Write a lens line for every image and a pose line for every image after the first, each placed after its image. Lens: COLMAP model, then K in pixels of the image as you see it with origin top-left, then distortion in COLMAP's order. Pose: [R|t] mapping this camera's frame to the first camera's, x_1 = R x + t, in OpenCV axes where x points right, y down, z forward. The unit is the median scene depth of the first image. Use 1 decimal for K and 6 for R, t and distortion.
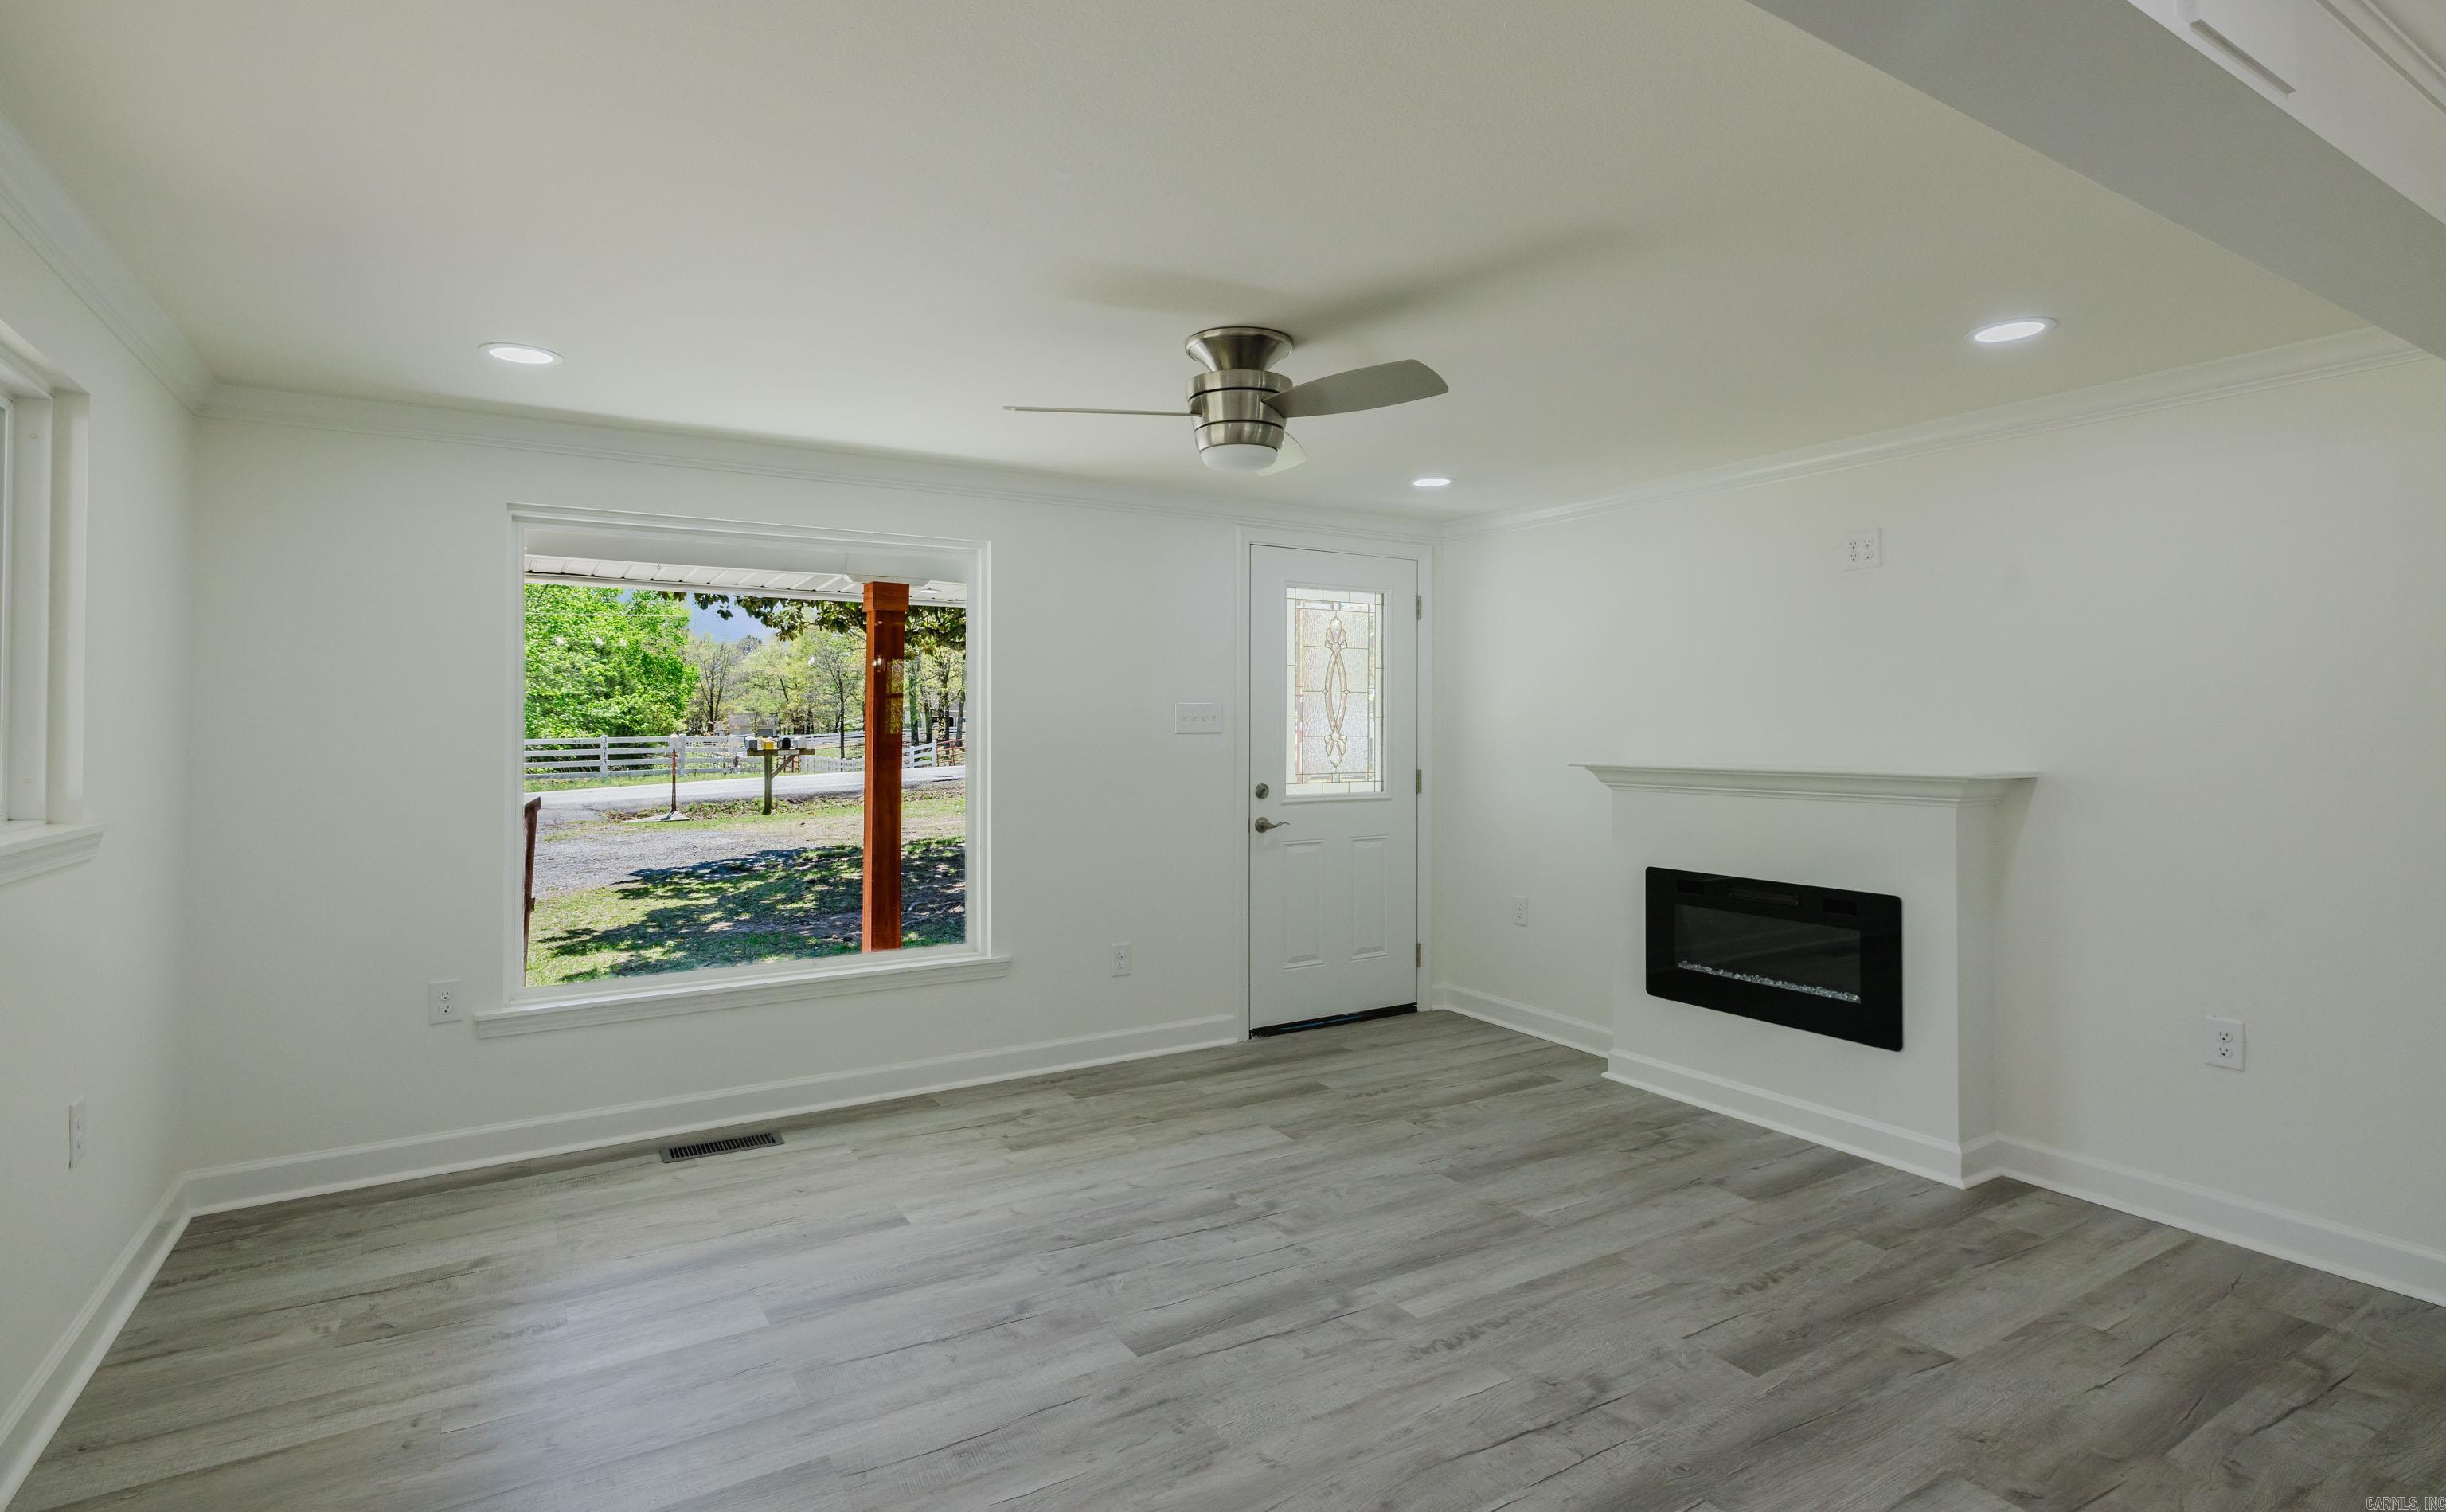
lens RADIAL K [[1184.5, 0, 1214.6], [0, 1184.5, 716.0], [0, 0, 1]] dist [-0.009737, 0.002870]
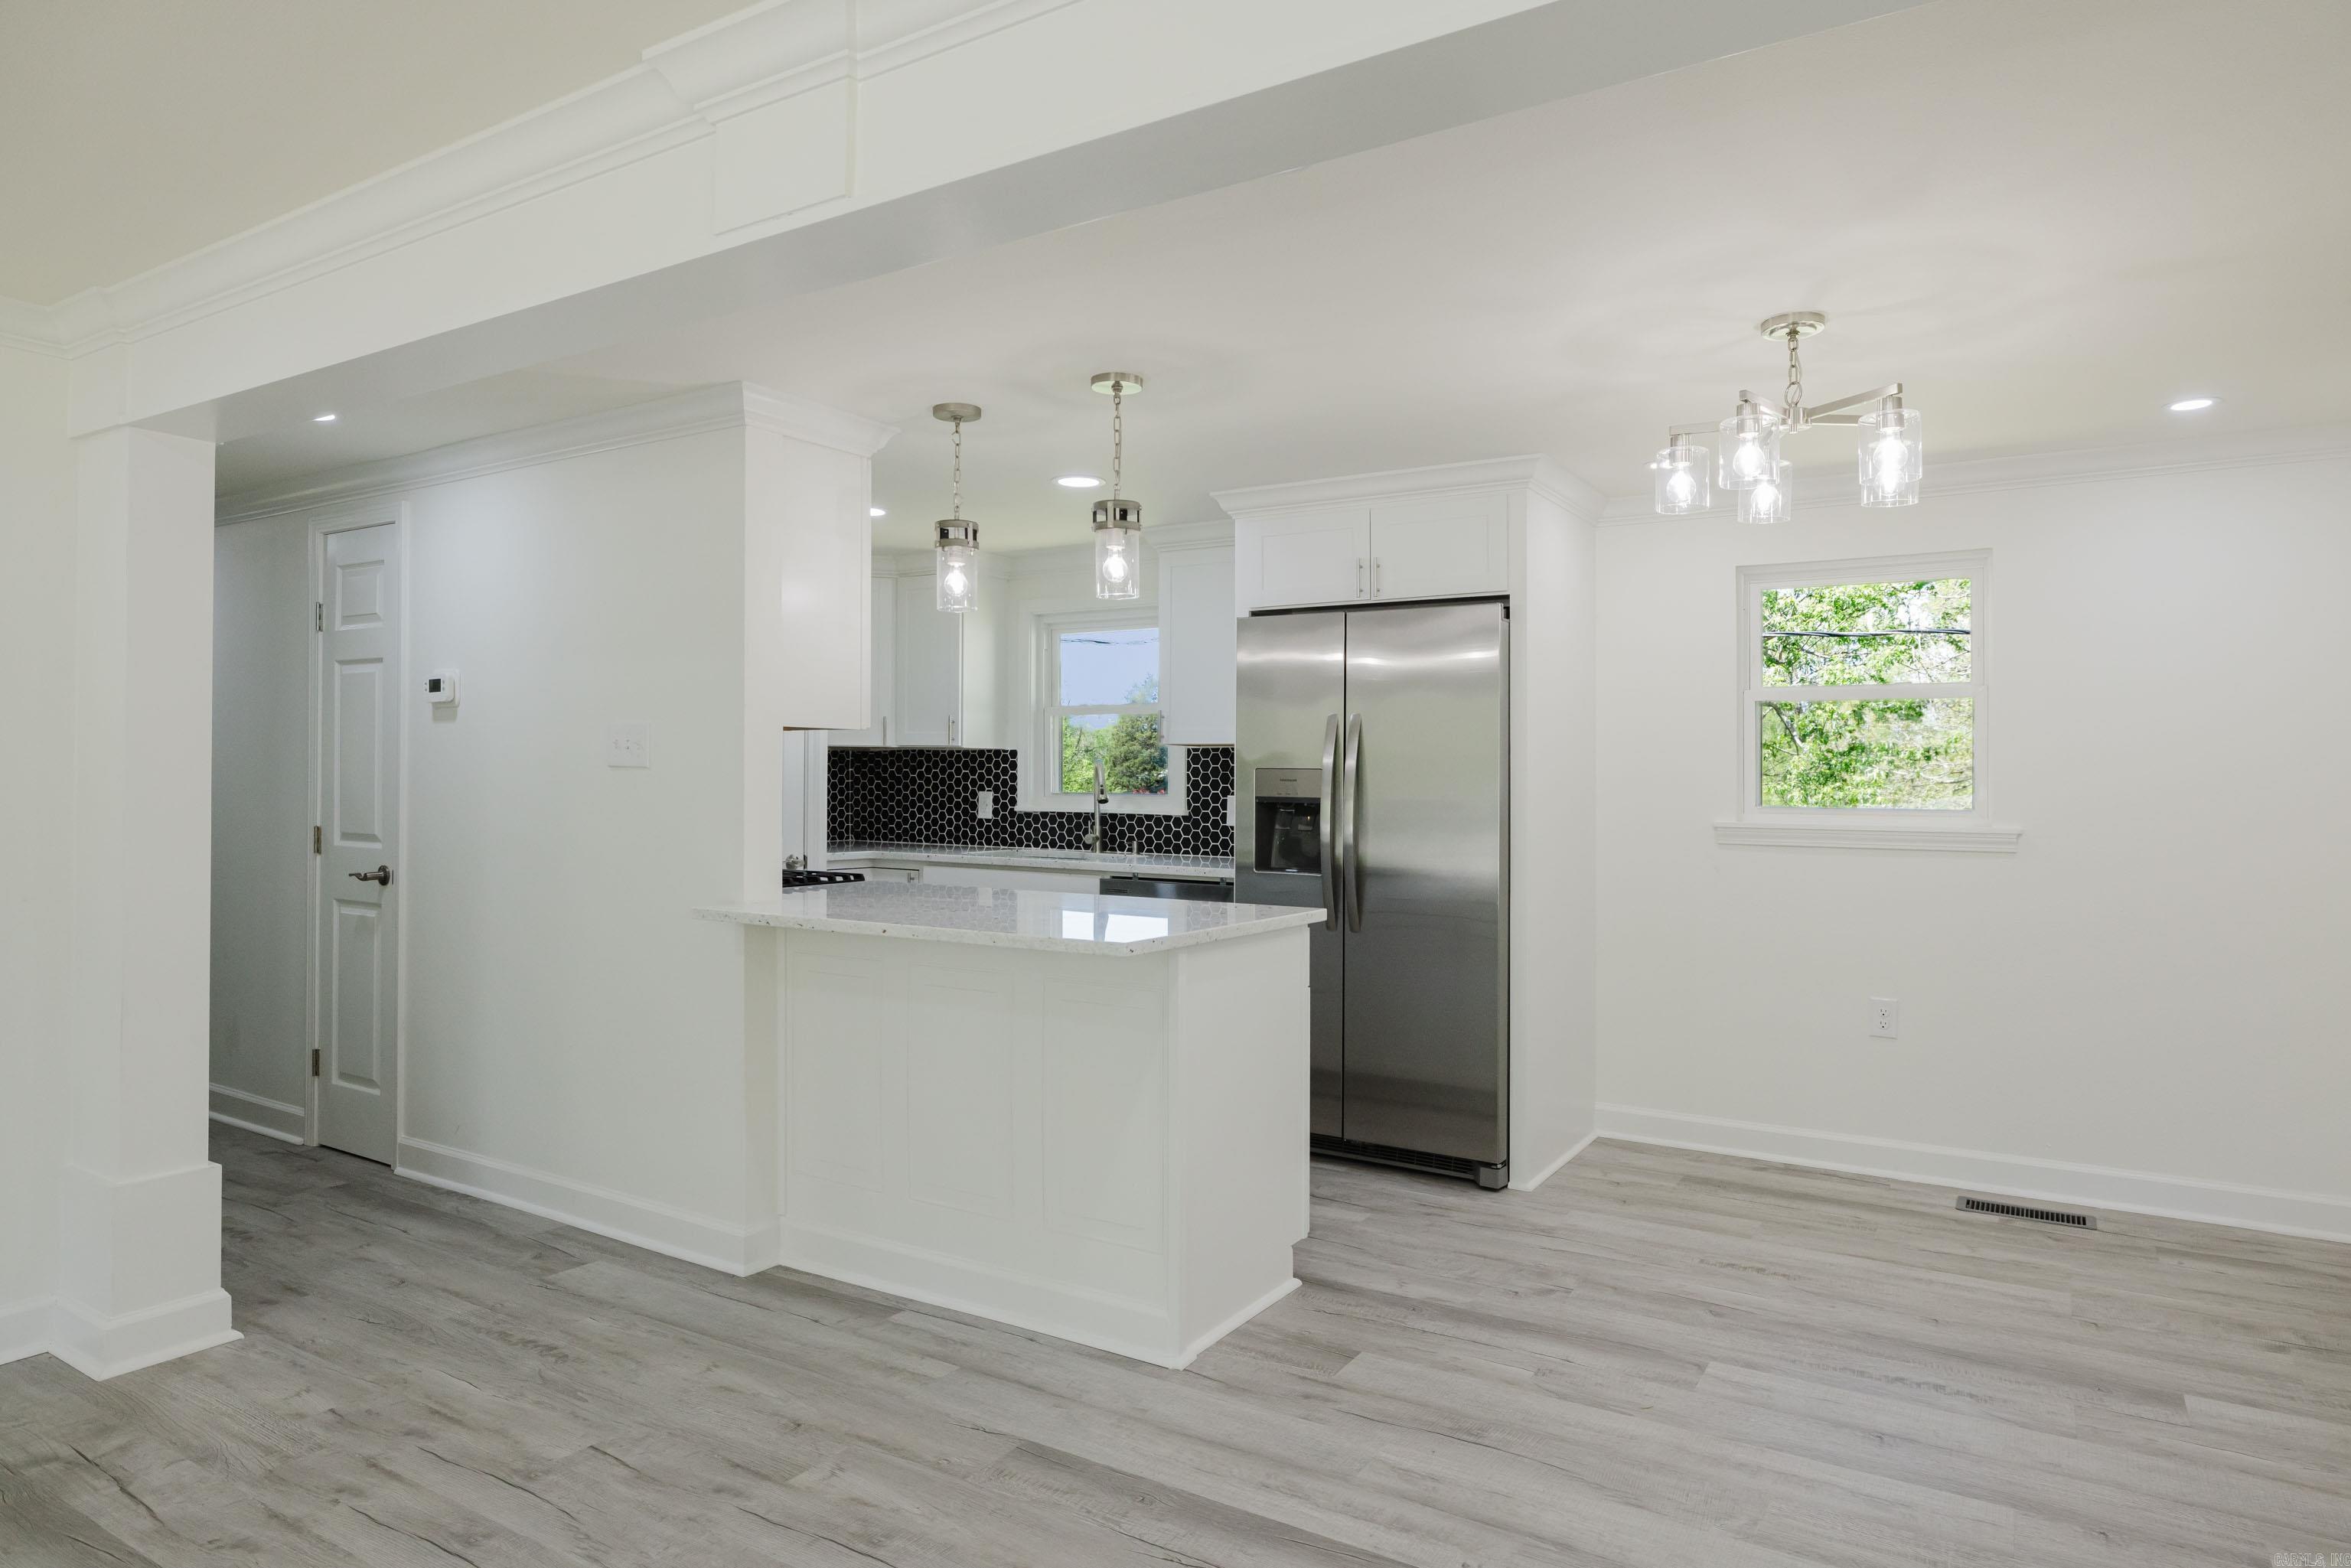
lens RADIAL K [[1379.5, 0, 1179.1], [0, 1379.5, 762.4], [0, 0, 1]] dist [-0.011035, 0.006153]
pose [[-0.445639, 0.006408, 0.895190, -0.242966], [-0.020191, 0.999648, -0.017207, 0.017321], [-0.894985, -0.025743, -0.445353, 0.460578]]
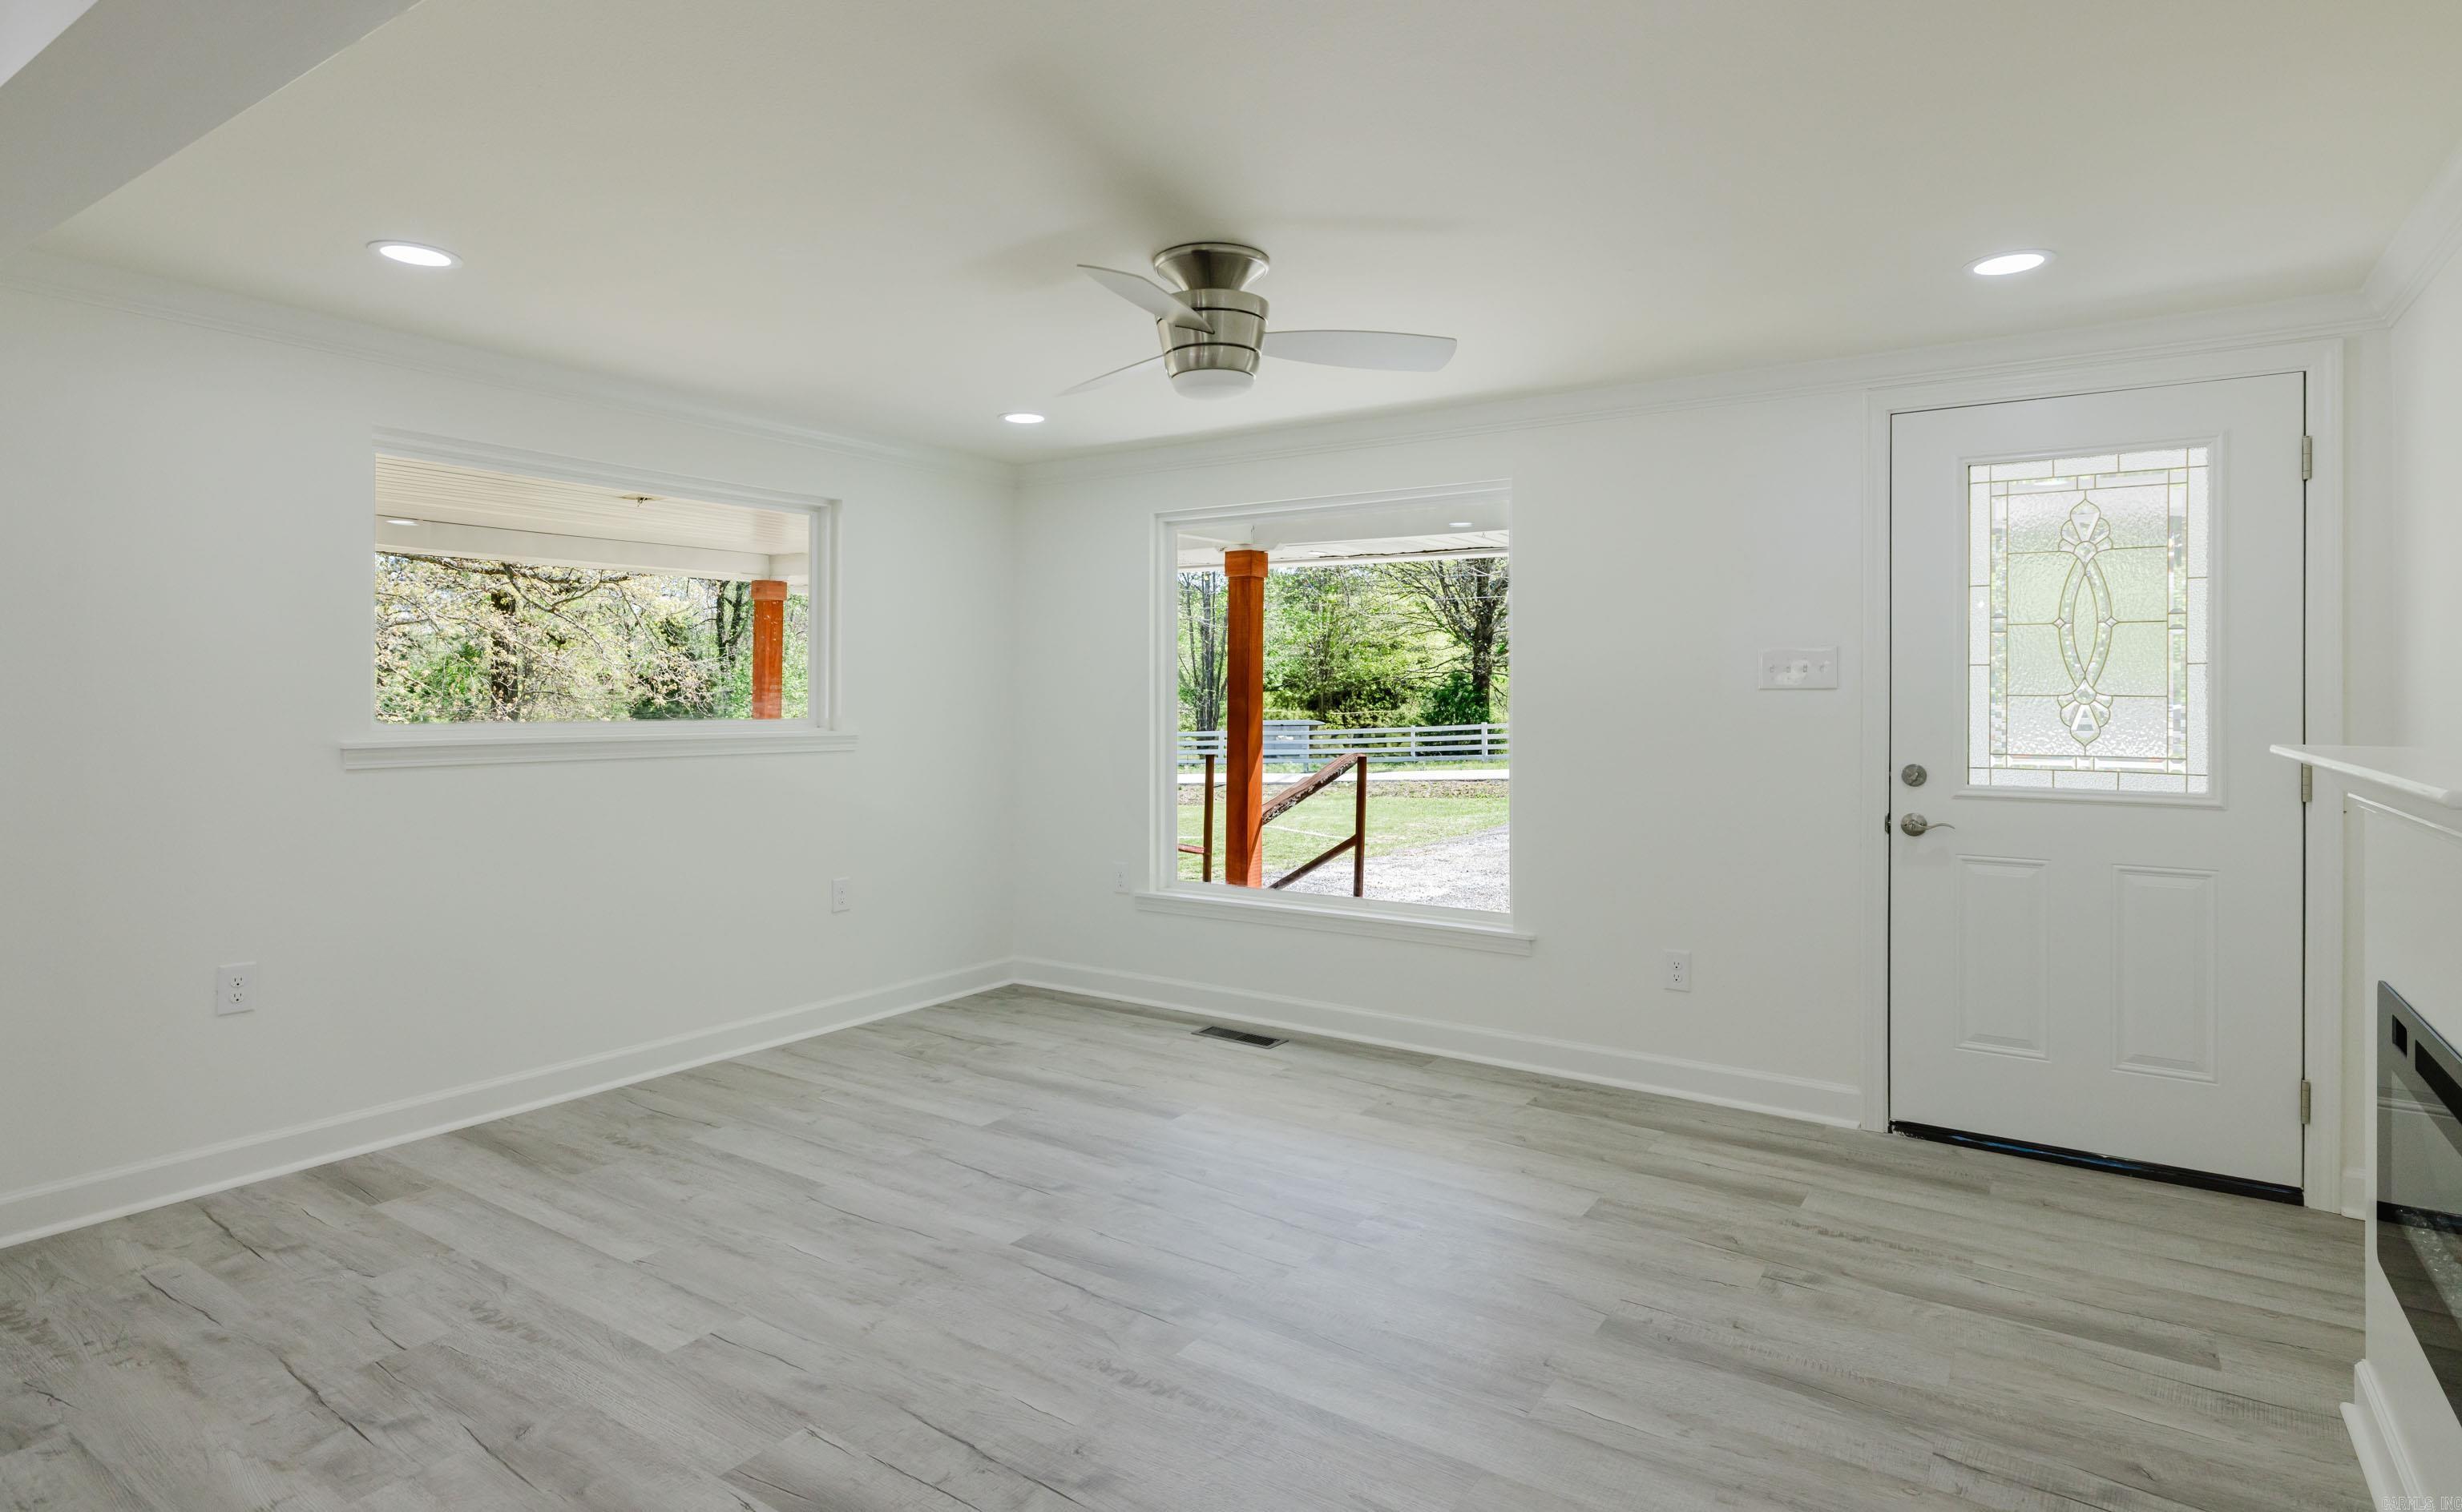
lens RADIAL K [[1280.9, 0, 1226.4], [0, 1280.9, 690.8], [0, 0, 1]] dist [-0.006522, 0.000858]
pose [[0.416982, 0.002293, -0.908912, 0.729154], [0.003672, 0.999984, 0.004208, 0.014301], [0.908907, -0.005093, 0.416967, 0.455345]]
